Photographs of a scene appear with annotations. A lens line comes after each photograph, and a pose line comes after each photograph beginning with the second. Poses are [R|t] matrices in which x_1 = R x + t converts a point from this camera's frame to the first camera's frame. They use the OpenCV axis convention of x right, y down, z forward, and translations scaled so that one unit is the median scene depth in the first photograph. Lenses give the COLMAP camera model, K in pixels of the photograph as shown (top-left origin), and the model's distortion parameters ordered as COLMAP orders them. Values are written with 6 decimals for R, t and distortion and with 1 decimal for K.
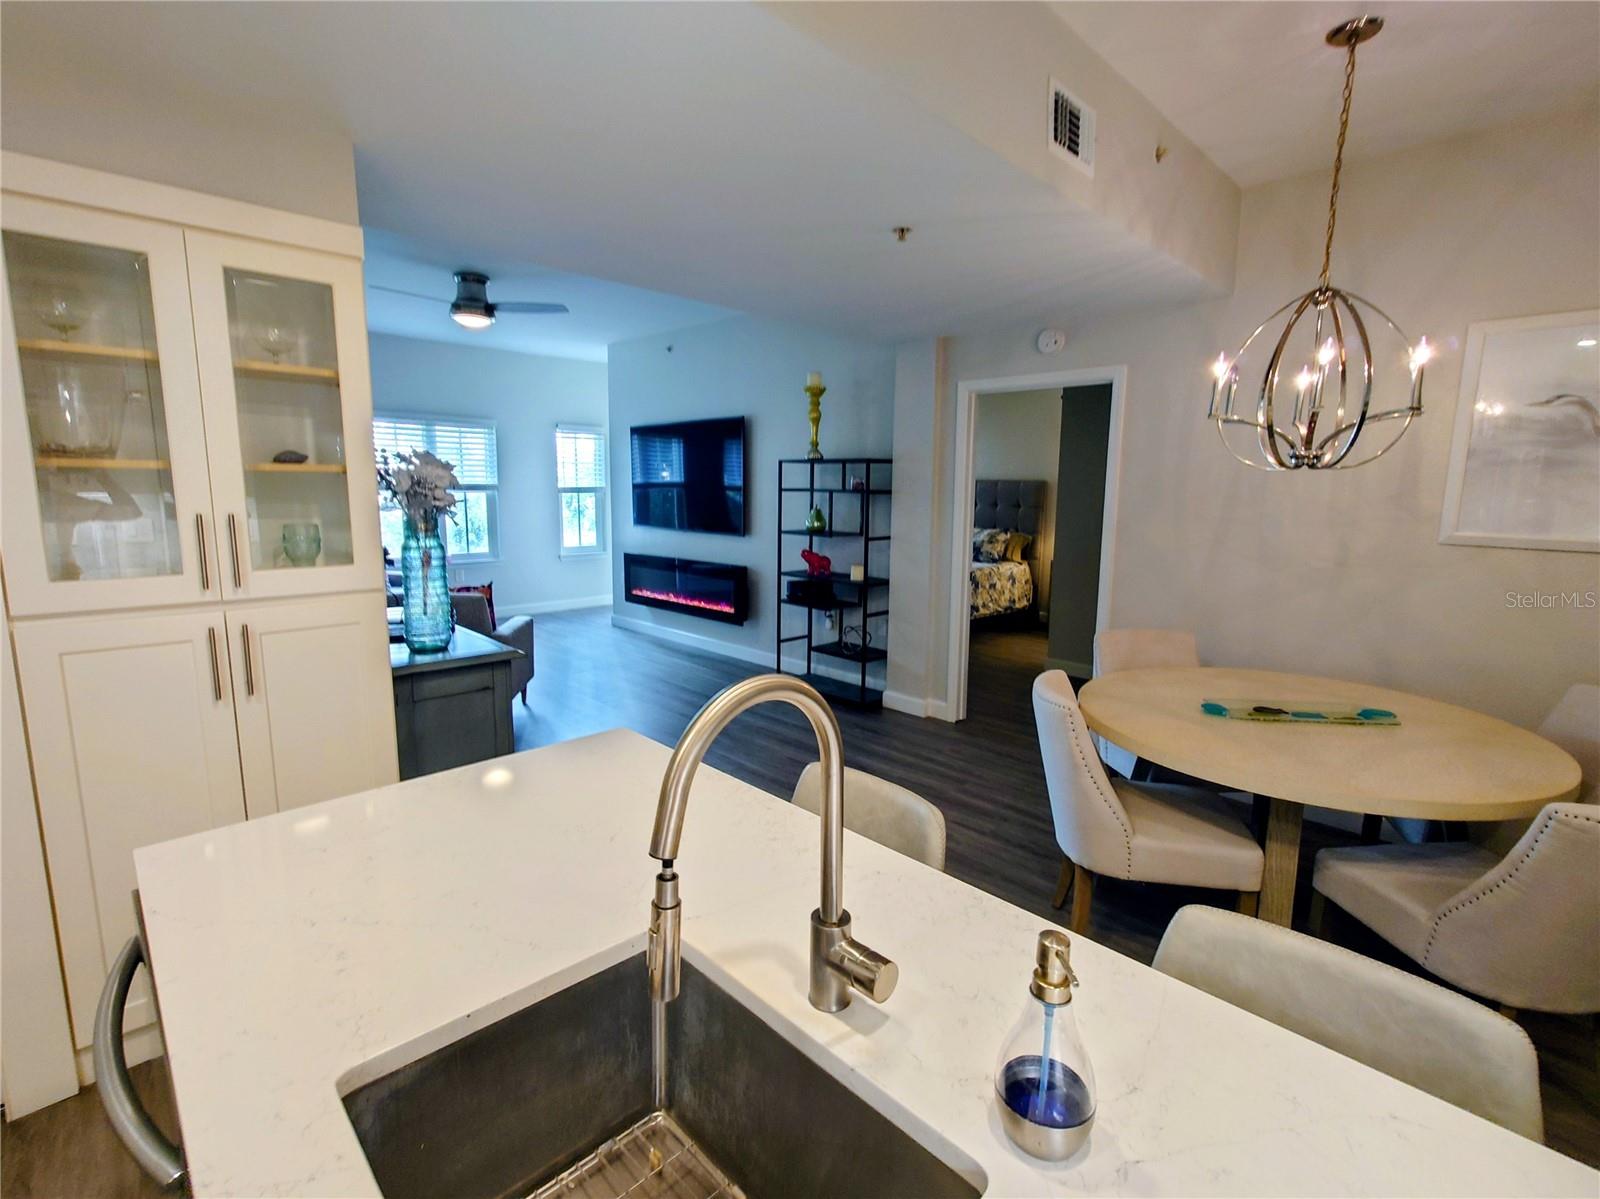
lens RADIAL K [[750.7, 0, 798.0], [0, 750.7, 603.9], [0, 0, 1]] dist [-0.001963, -0.000125]
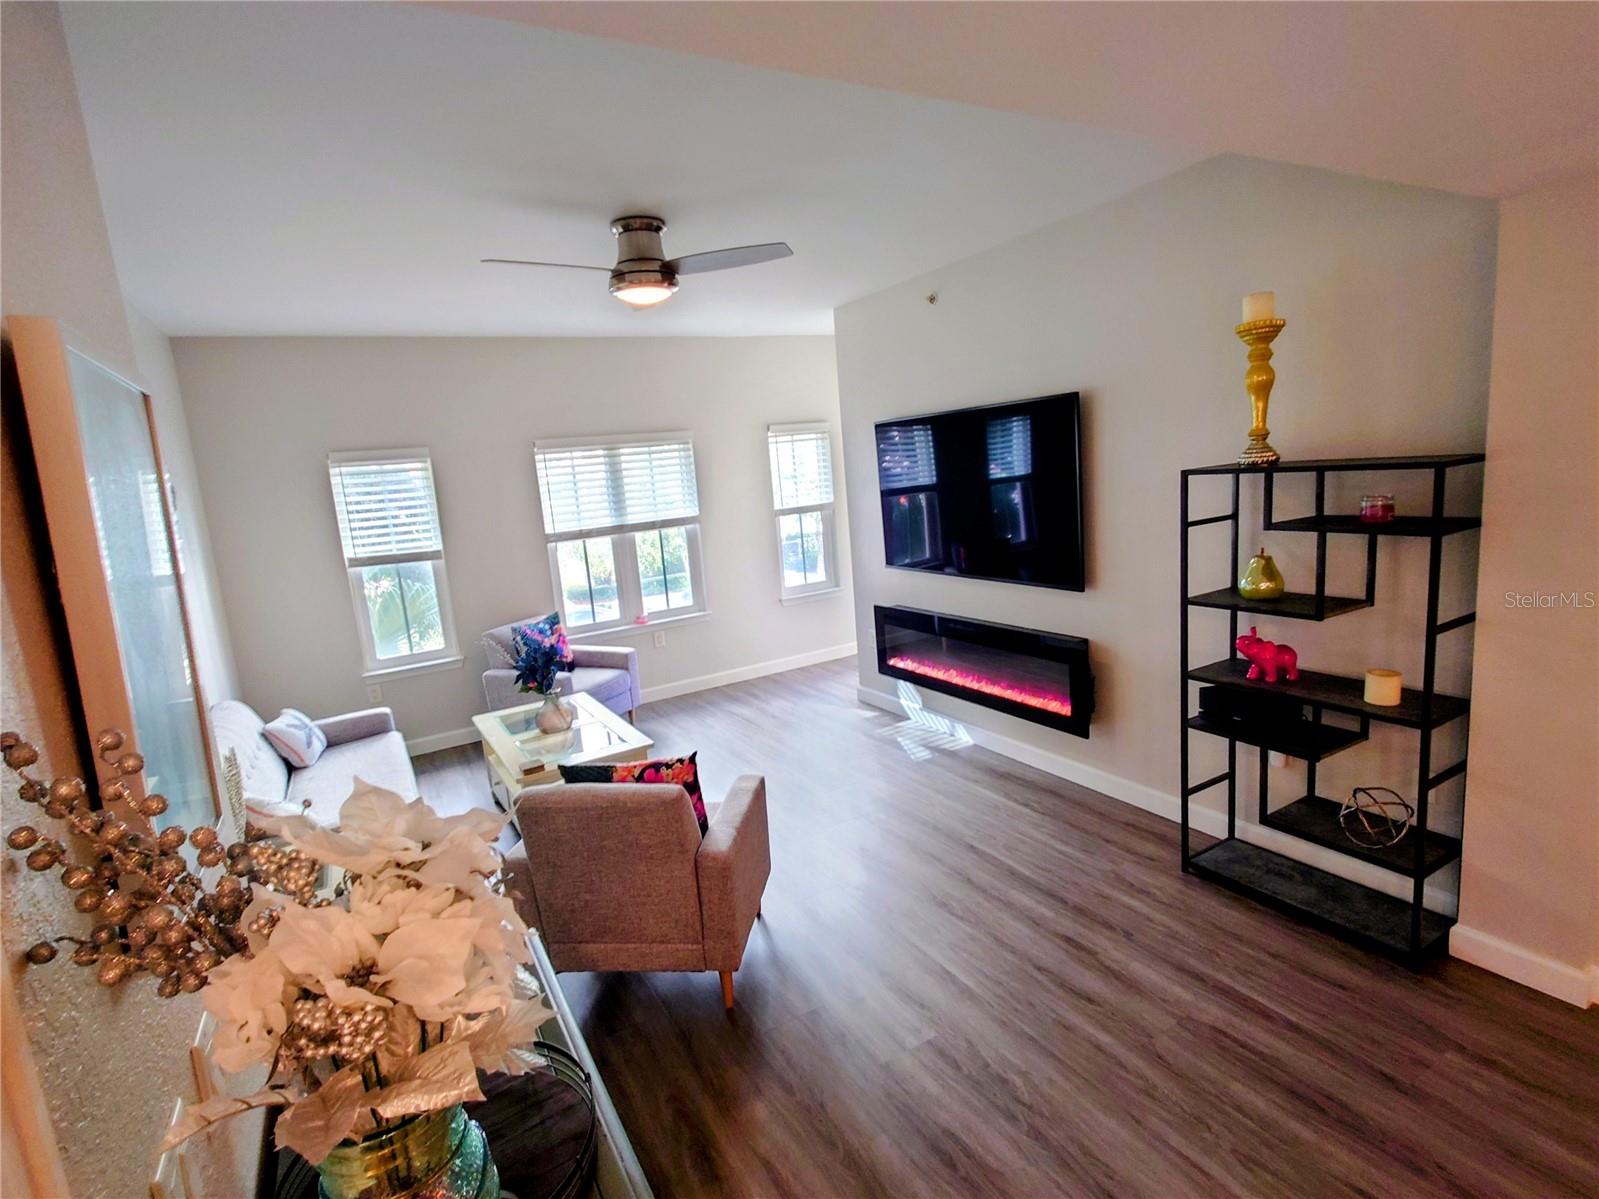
lens RADIAL K [[804.2, 0, 791.6], [0, 804.2, 596.7], [0, 0, 1]] dist [0.002674, 0.000839]
pose [[0.960433, -0.049323, -0.274110, -0.135108], [0.054335, 0.998465, 0.010716, -0.118524], [0.273161, -0.025185, 0.961639, 0.356506]]
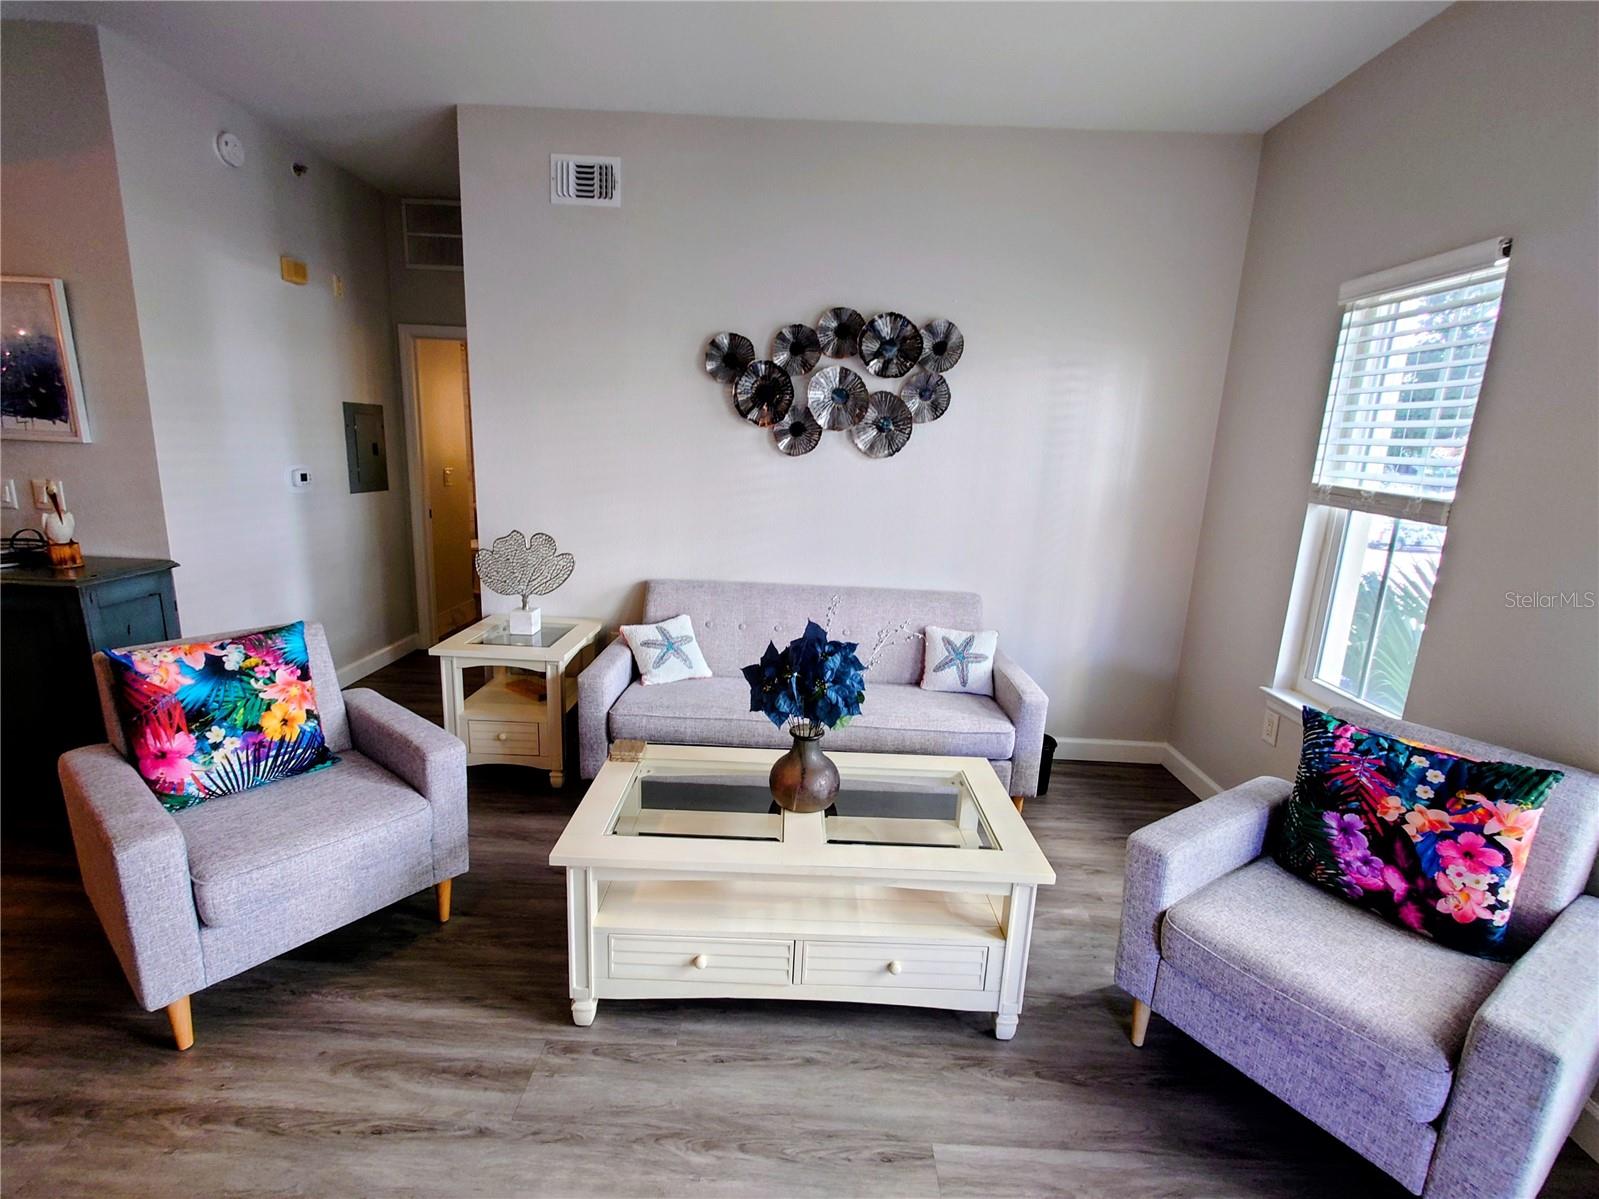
lens RADIAL K [[804.2, 0, 791.6], [0, 804.2, 596.7], [0, 0, 1]] dist [0.002674, 0.000839]
pose [[-0.729711, 0.091479, -0.677609, -0.298829], [-0.156631, 0.942294, 0.295886, -0.215439], [0.665574, 0.322046, -0.673273, 1.284219]]
